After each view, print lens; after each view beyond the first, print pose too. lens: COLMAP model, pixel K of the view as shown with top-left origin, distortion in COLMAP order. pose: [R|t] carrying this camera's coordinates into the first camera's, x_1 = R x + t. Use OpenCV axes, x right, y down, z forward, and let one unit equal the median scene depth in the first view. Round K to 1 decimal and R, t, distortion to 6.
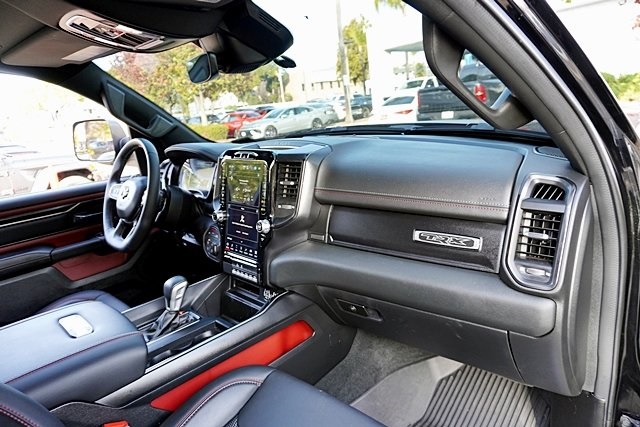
lens RADIAL K [[428.5, 0, 320.0], [0, 428.5, 213.5], [0, 0, 1]] dist [-0.025095, 0.007185]
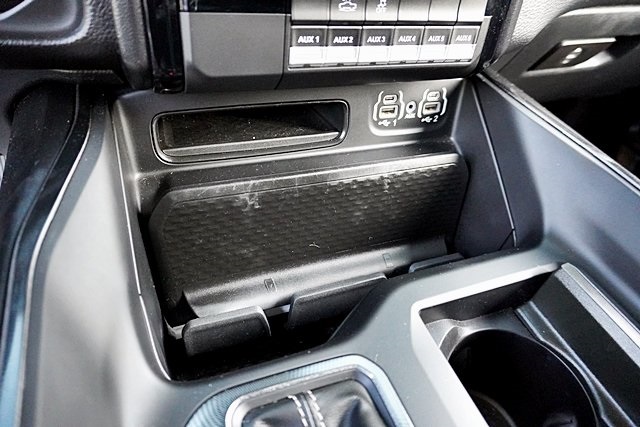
lens RADIAL K [[428.5, 0, 320.0], [0, 428.5, 213.5], [0, 0, 1]] dist [-0.025095, 0.007185]
pose [[0.378567, -0.520618, 0.765274, -0.380283], [0.070482, 0.840624, 0.537014, 0.099728], [-0.922886, -0.149358, 0.354927, 0.948993]]
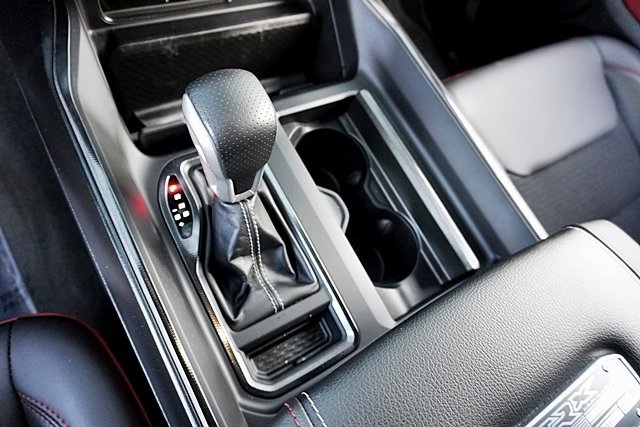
lens RADIAL K [[428.5, 0, 320.0], [0, 428.5, 213.5], [0, 0, 1]] dist [-0.025095, 0.007185]
pose [[0.201242, -0.804512, 0.558803, -0.493309], [-0.074998, 0.556145, 0.827694, -0.008409], [-0.976666, -0.208476, 0.051583, 0.901399]]
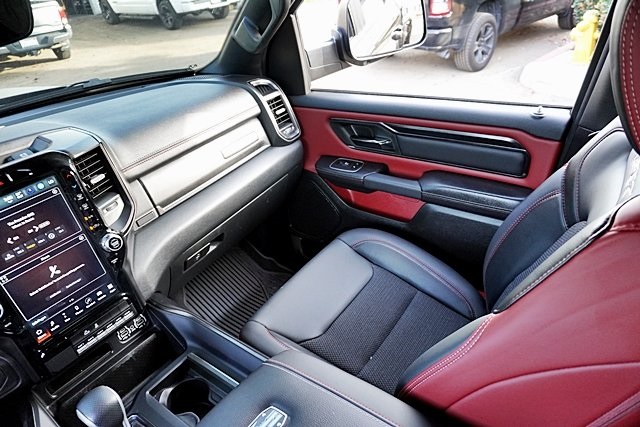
lens RADIAL K [[428.5, 0, 320.0], [0, 428.5, 213.5], [0, 0, 1]] dist [-0.025095, 0.007185]
pose [[-0.144985, -0.407332, 0.901698, -0.776083], [0.371994, 0.822026, 0.431154, -0.183371], [-0.916842, 0.397938, 0.032344, 0.580416]]
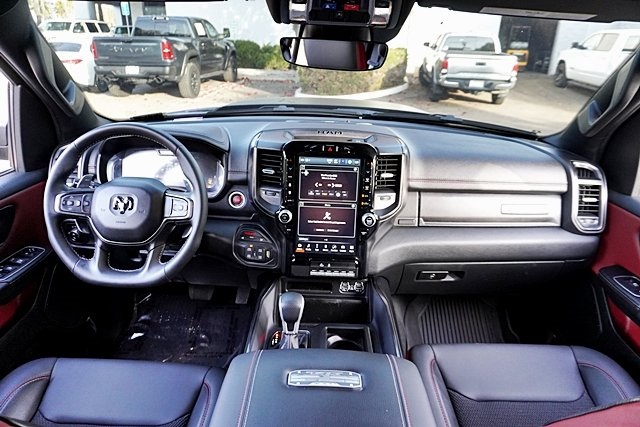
lens RADIAL K [[428.5, 0, 320.0], [0, 428.5, 213.5], [0, 0, 1]] dist [-0.025095, 0.007185]
pose [[0.694386, -0.148211, 0.704174, -0.853152], [0.074347, 0.988099, 0.134657, -0.120099], [-0.715751, -0.041151, 0.697142, 0.356398]]
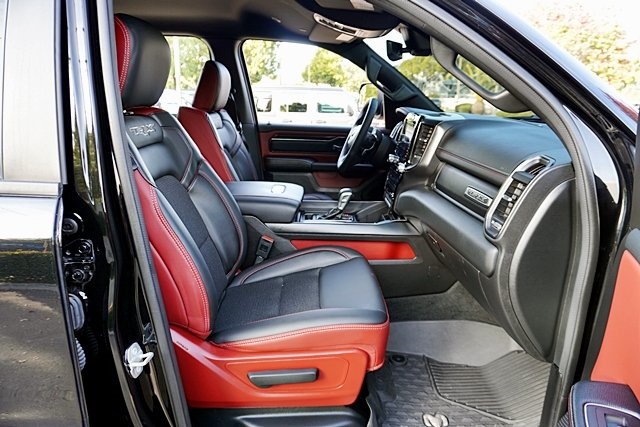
lens RADIAL K [[428.5, 0, 320.0], [0, 428.5, 213.5], [0, 0, 1]] dist [-0.025095, 0.007185]
pose [[0.709163, 0.302451, -0.636876, 0.567993], [-0.274779, 0.950450, 0.145400, 0.038894], [0.649296, 0.071888, 0.757131, -0.195840]]
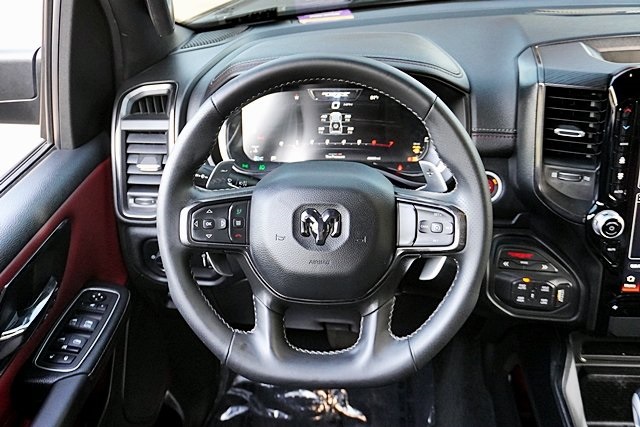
lens RADIAL K [[694.3, 0, 320.0], [0, 694.3, 213.5], [0, 0, 1]] dist [0.007263, 0.011732]
pose [[0.735822, -0.253460, 0.627953, -0.945058], [0.123450, 0.961980, 0.243627, -0.225223], [-0.665828, -0.101745, 0.739136, 0.714756]]
